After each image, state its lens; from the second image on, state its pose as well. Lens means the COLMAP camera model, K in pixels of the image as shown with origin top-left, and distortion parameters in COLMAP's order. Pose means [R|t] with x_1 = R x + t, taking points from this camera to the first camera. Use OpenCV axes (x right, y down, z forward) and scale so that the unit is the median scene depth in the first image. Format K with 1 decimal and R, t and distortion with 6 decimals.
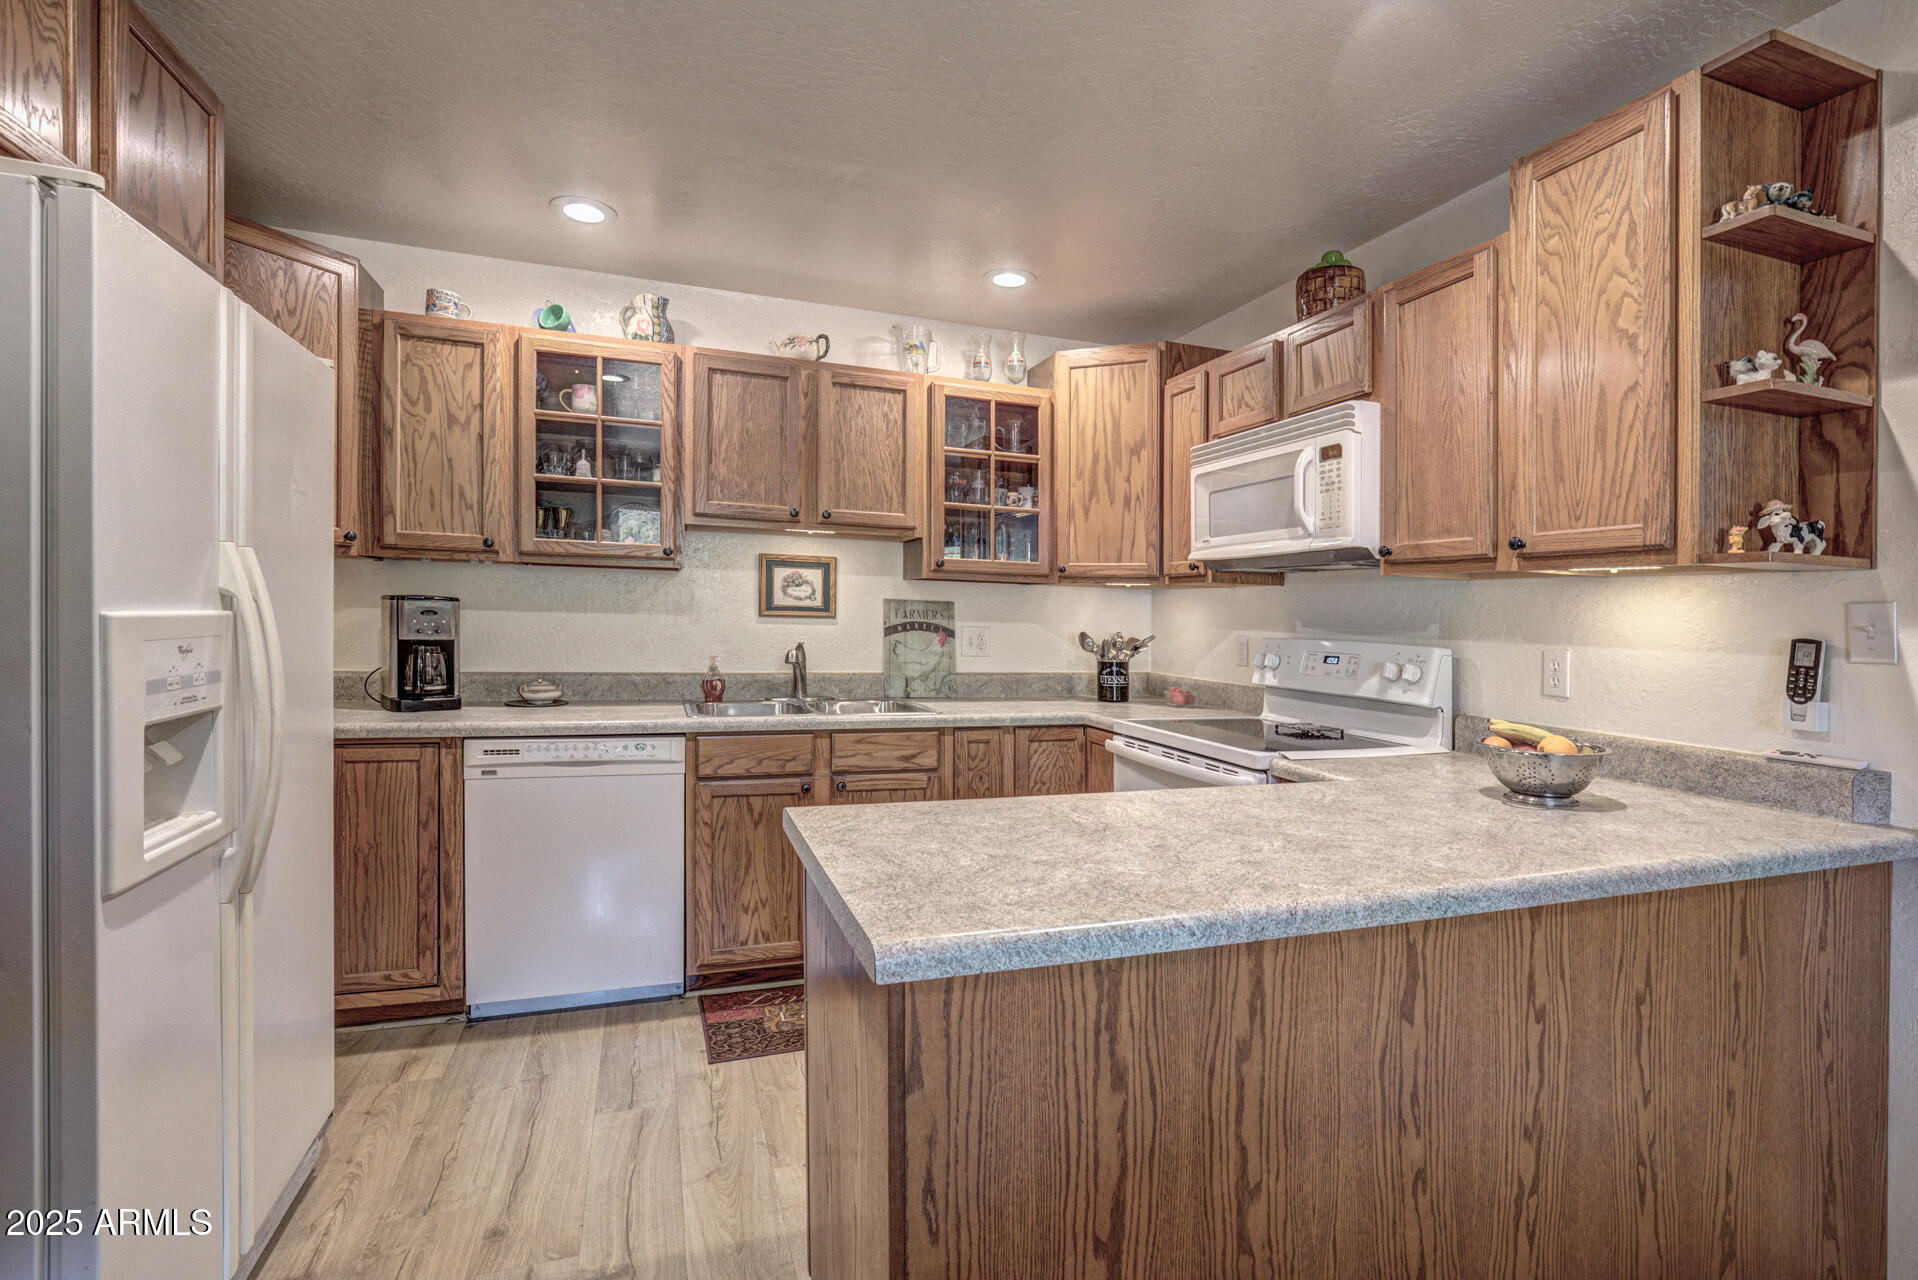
lens RADIAL K [[893.3, 0, 968.7], [0, 893.3, 605.4], [0, 0, 1]] dist [-0.013719, -0.000296]
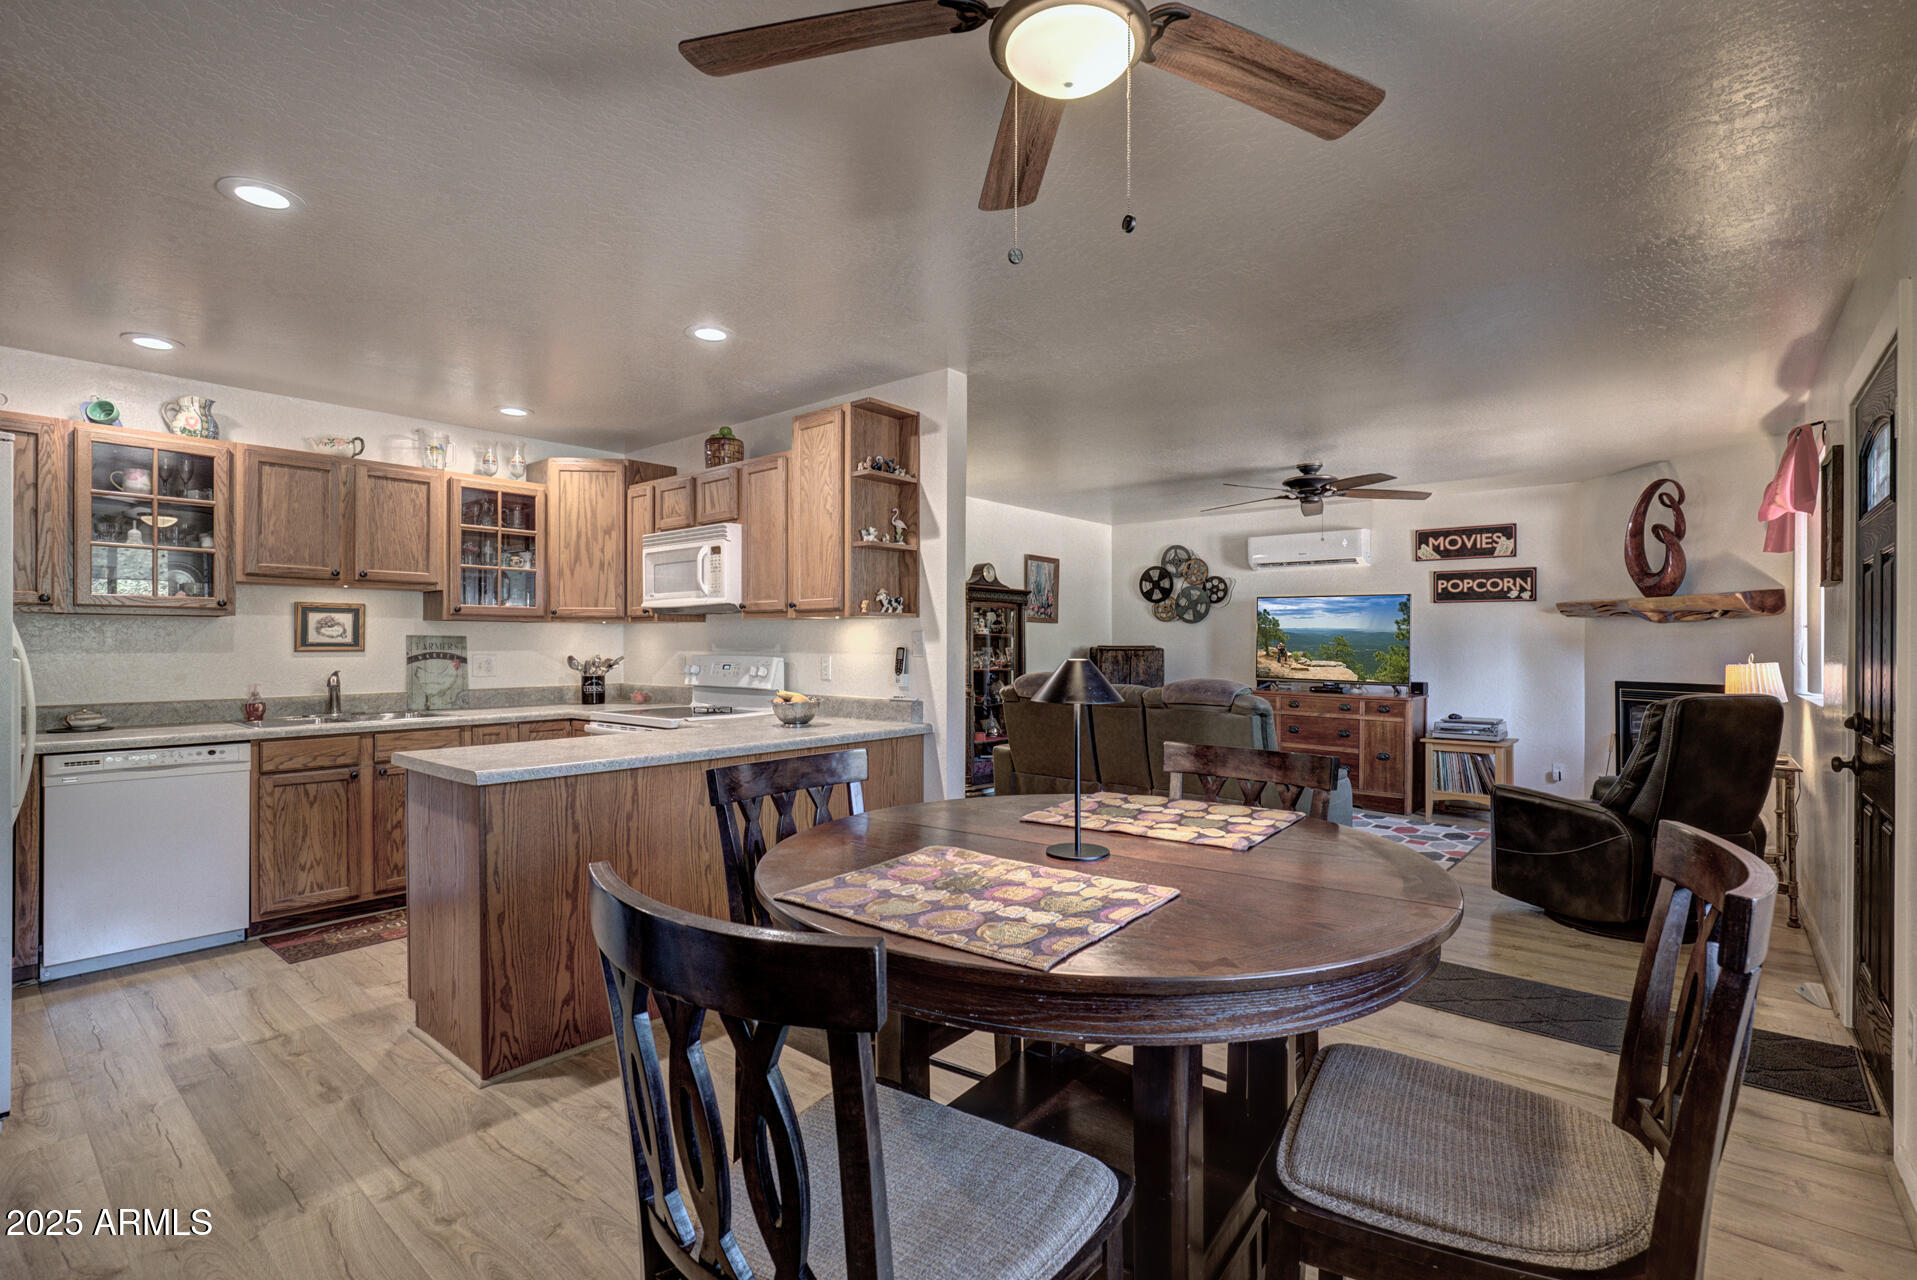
lens RADIAL K [[893.1, 0, 955.5], [0, 893.1, 594.9], [0, 0, 1]] dist [-0.015698, 0.000621]
pose [[0.865842, 0.000231, 0.500318, -0.062869], [0.017905, 0.999345, -0.031447, -0.014307], [-0.499997, 0.036186, 0.865271, -0.673938]]
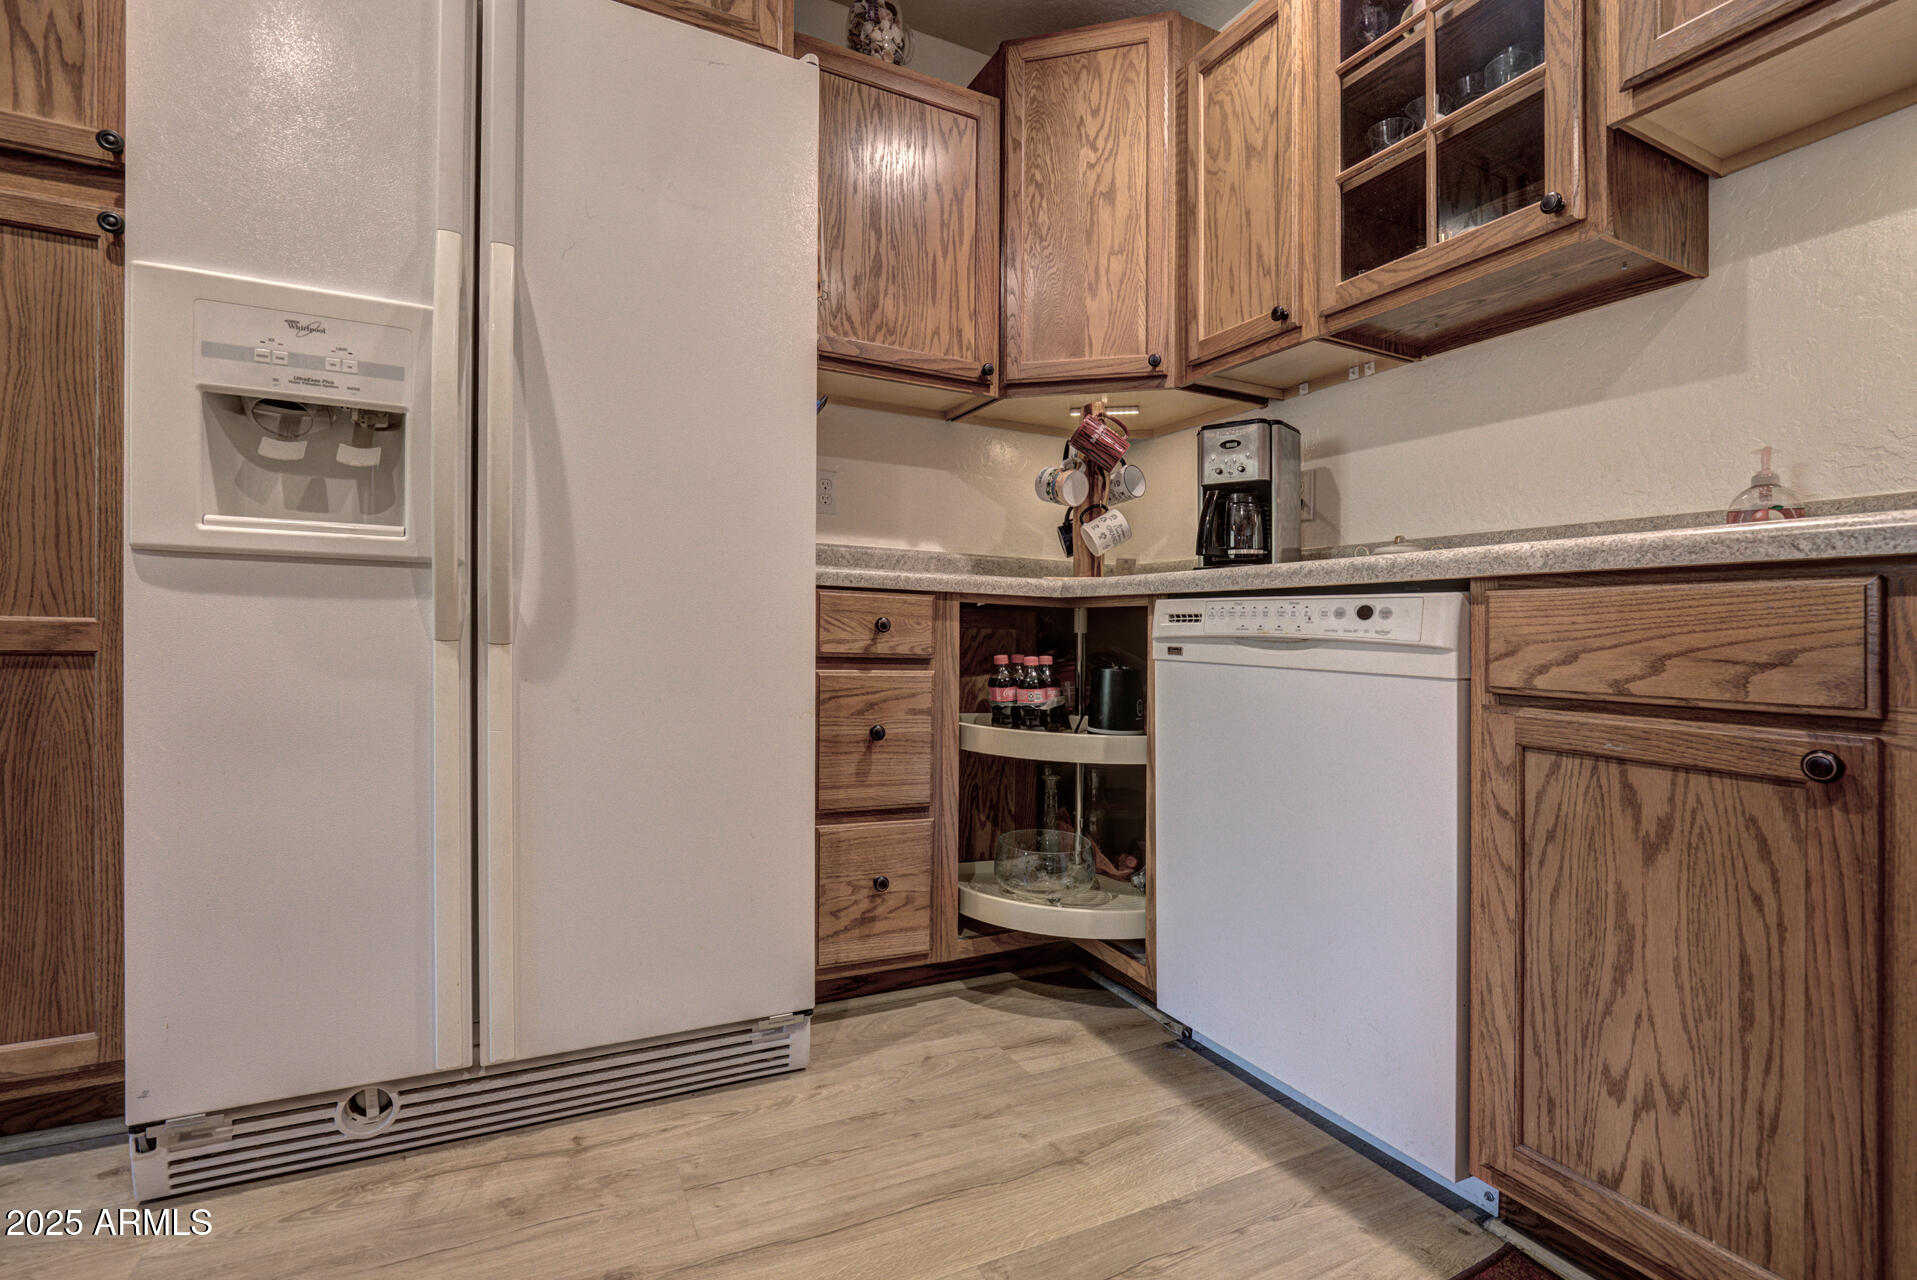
lens RADIAL K [[900.7, 0, 963.4], [0, 900.7, 635.9], [0, 0, 1]] dist [-0.015102, 0.000344]
pose [[0.133608, -0.013124, -0.990947, 0.062124], [-0.004826, 0.999892, -0.013893, 0.170086], [0.991023, 0.006638, 0.133530, 0.695932]]
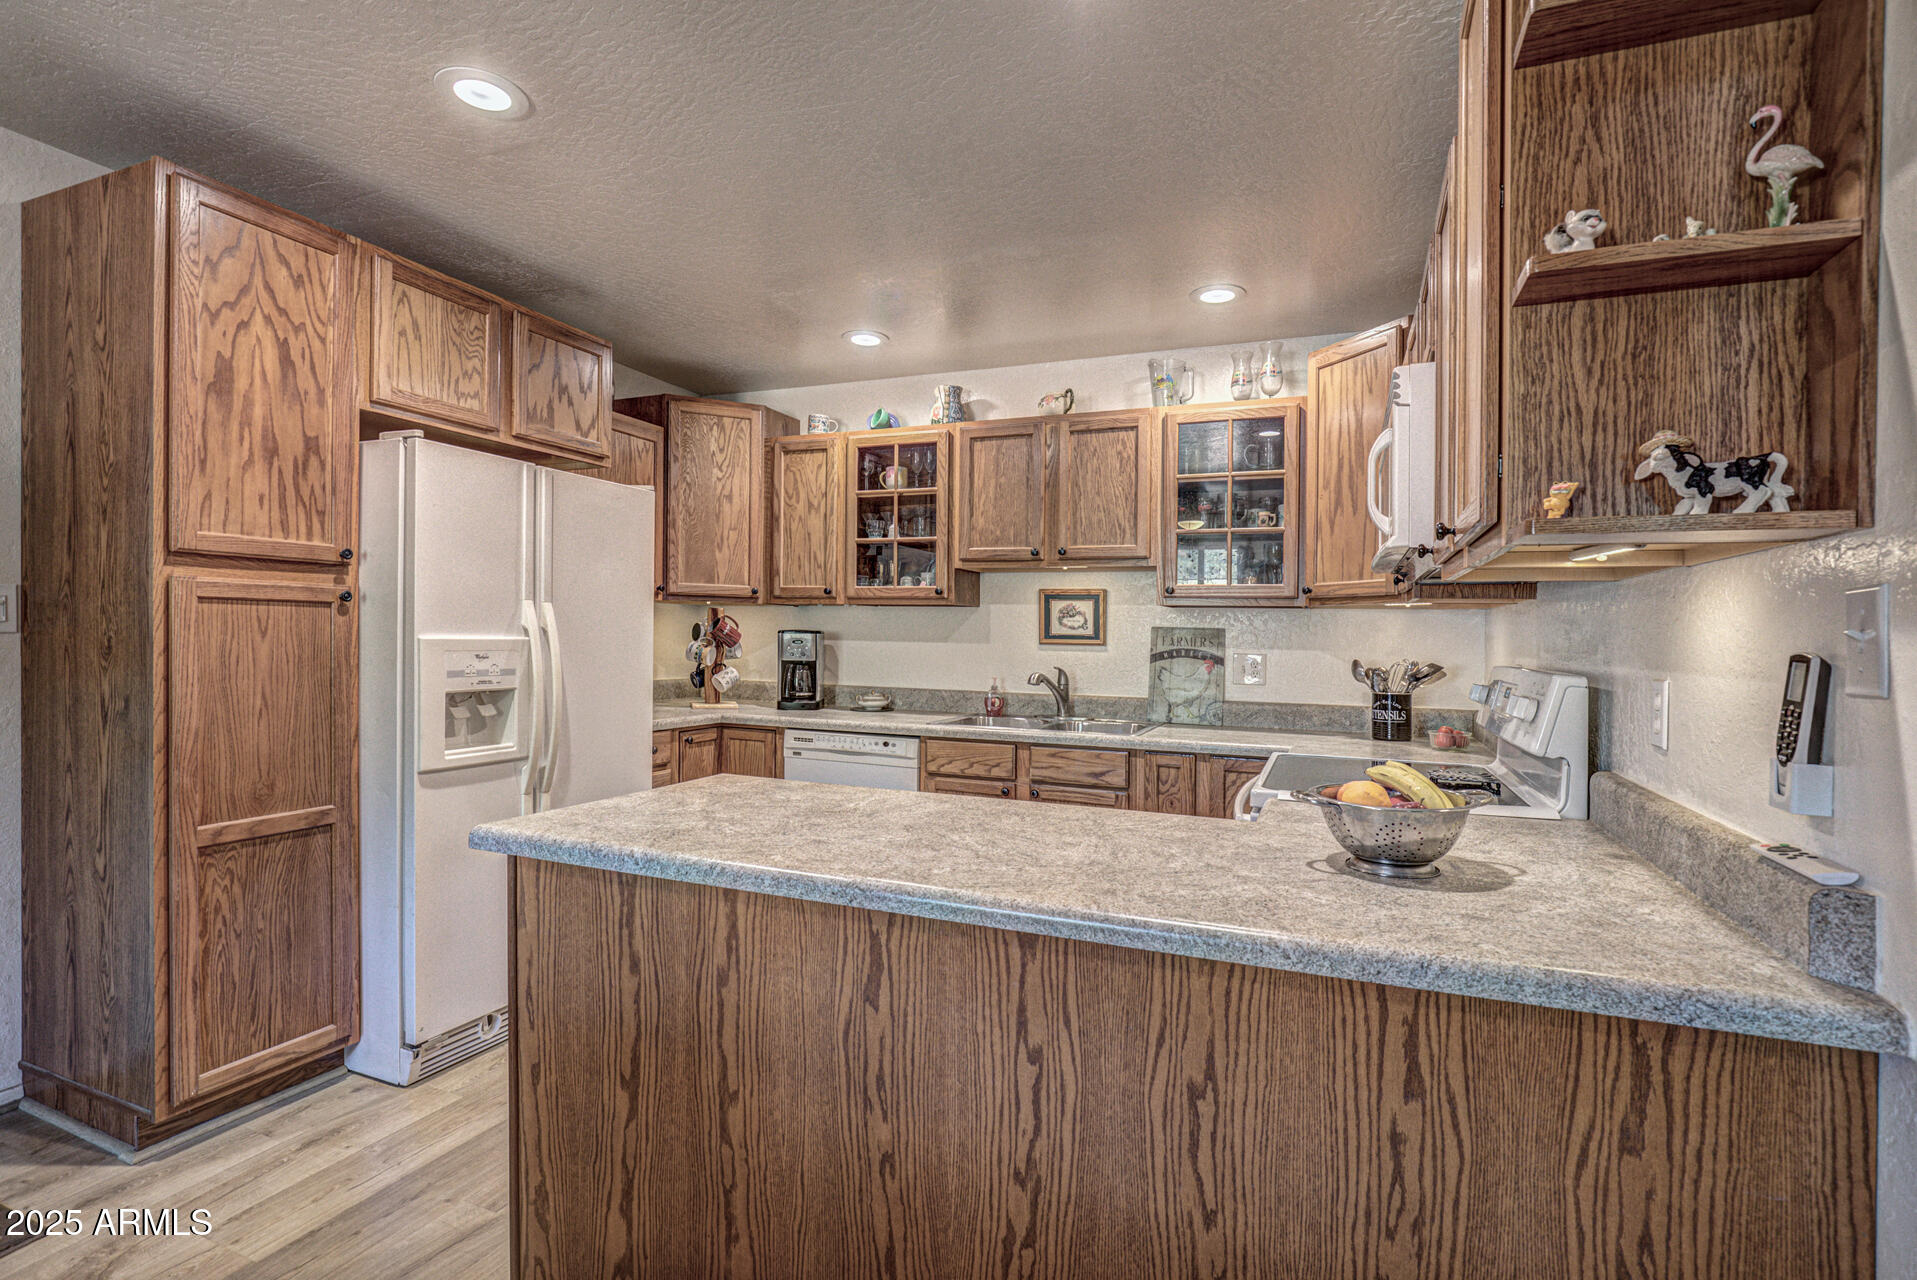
lens RADIAL K [[882.8, 0, 983.8], [0, 882.8, 638.4], [0, 0, 1]] dist [-0.017303, -0.000111]
pose [[0.749792, -0.011489, -0.661574, 0.557496], [0.008311, 0.999934, -0.007946, 0.016180], [0.661621, 0.000460, 0.749838, 0.128025]]
